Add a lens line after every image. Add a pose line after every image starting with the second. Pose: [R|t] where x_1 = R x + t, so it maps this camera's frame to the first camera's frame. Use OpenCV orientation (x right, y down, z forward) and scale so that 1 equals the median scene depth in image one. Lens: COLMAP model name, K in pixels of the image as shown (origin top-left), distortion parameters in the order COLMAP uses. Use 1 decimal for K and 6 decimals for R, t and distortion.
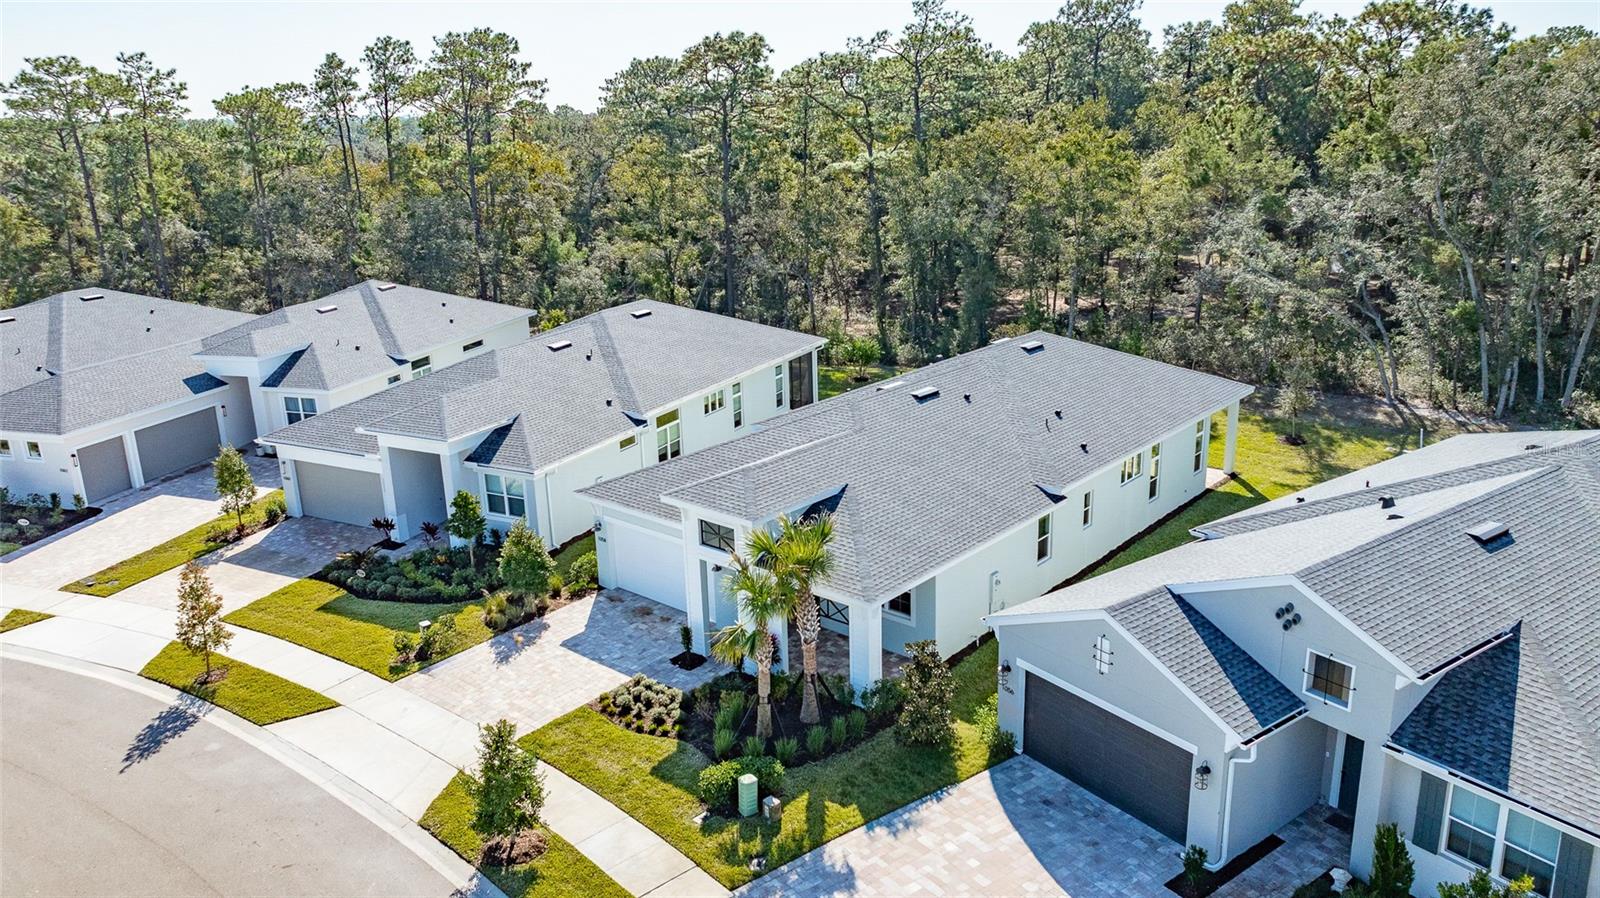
lens RADIAL K [[1136.6, 0, 800.0], [0, 1136.6, 449.0], [0, 0, 1]] dist [-0.009512, -0.001701]
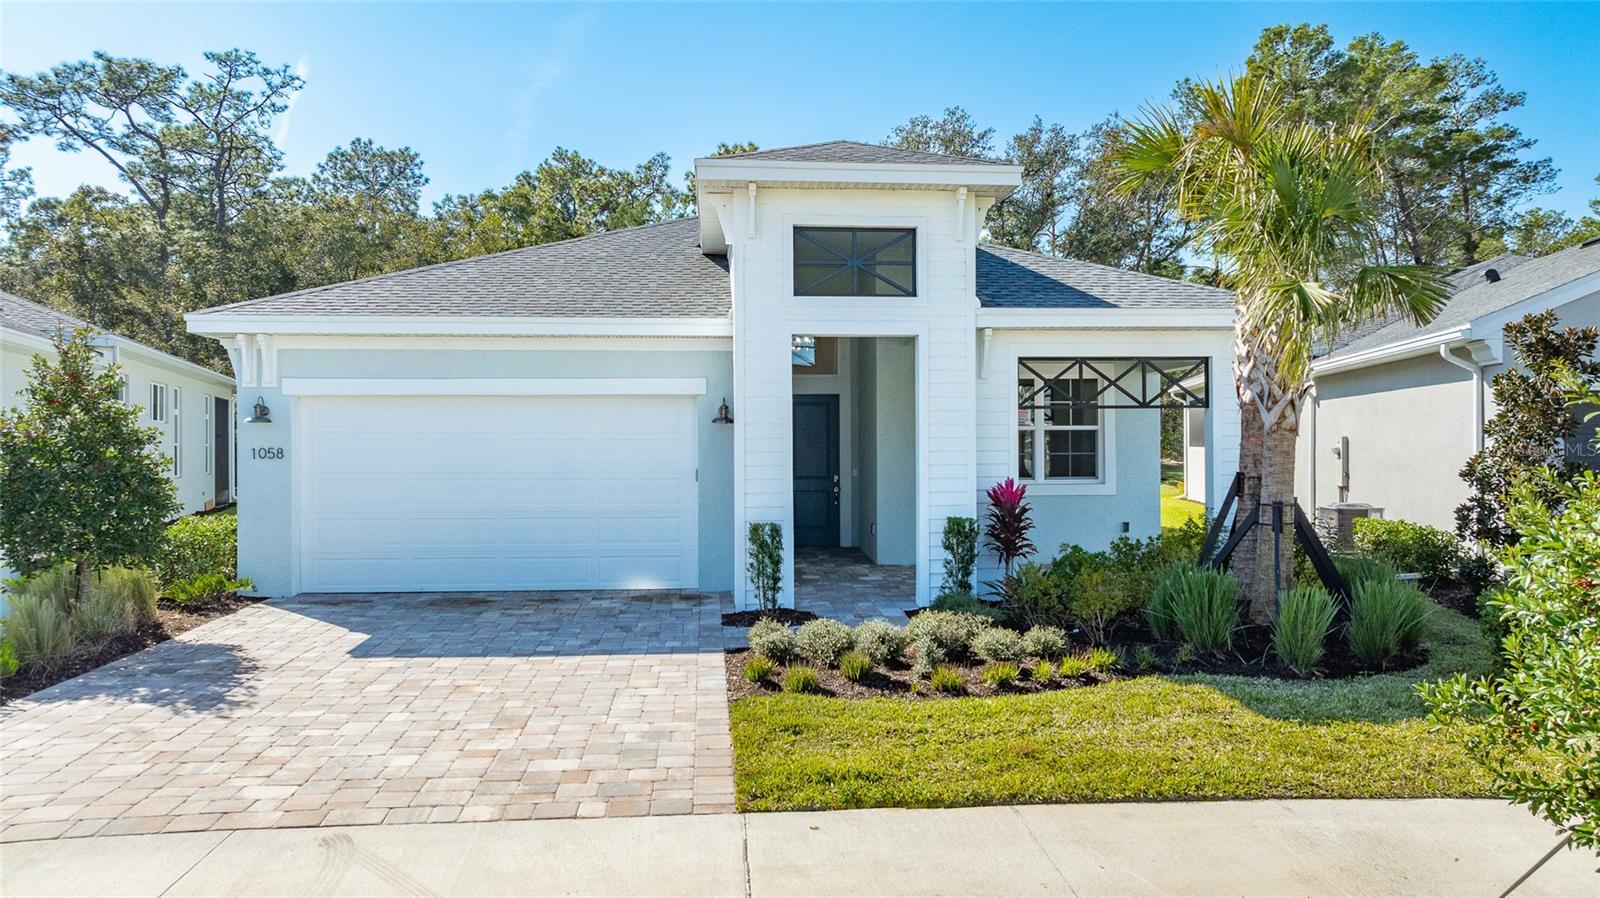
lens RADIAL K [[1132.1, 0, 800.0], [0, 1132.1, 449.0], [0, 0, 1]] dist [-0.054523, 0.096280]
pose [[0.699775, 0.019113, 0.714107, -0.318674], [0.190939, 0.958268, -0.212755, 0.191647], [-0.688373, 0.285231, 0.666923, 0.658710]]
